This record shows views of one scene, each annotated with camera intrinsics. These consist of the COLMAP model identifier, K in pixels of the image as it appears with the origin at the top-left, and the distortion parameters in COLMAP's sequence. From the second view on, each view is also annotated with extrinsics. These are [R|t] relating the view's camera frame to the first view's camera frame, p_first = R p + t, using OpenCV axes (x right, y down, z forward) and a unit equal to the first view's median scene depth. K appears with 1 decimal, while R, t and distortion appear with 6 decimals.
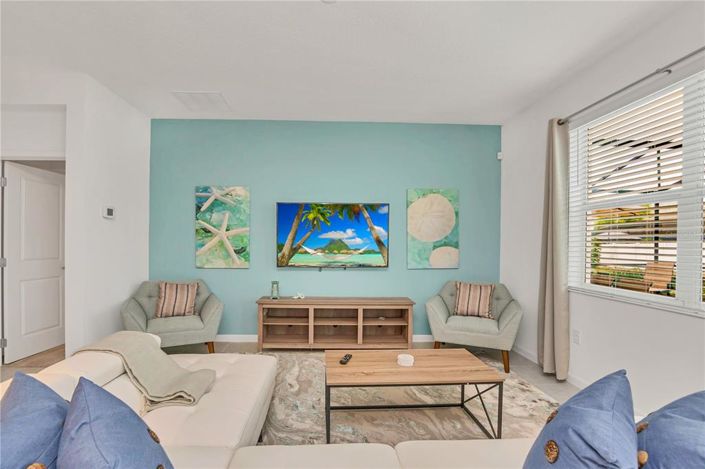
lens RADIAL K [[328.7, 0, 348.7], [0, 328.7, 238.0], [0, 0, 1]] dist [-0.004081, 0.000179]
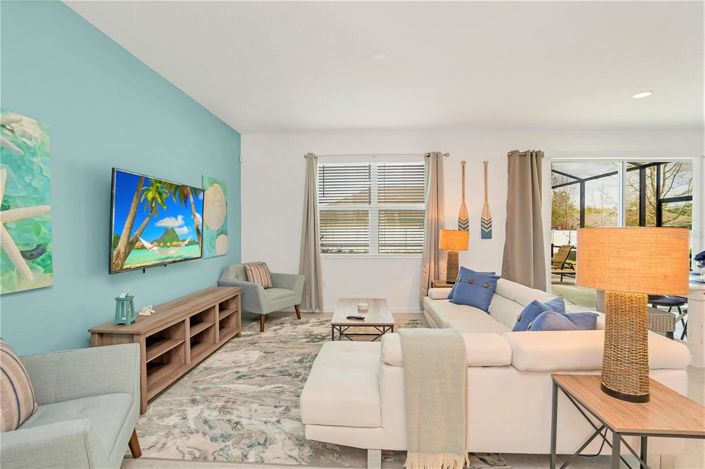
lens RADIAL K [[328.7, 0, 351.2], [0, 328.7, 231.9], [0, 0, 1]] dist [-0.004081, 0.000179]
pose [[0.121332, -0.014492, 0.992506, -0.751102], [0.002559, 0.999895, 0.014287, 0.003115], [-0.992609, 0.000806, 0.121357, 0.481590]]
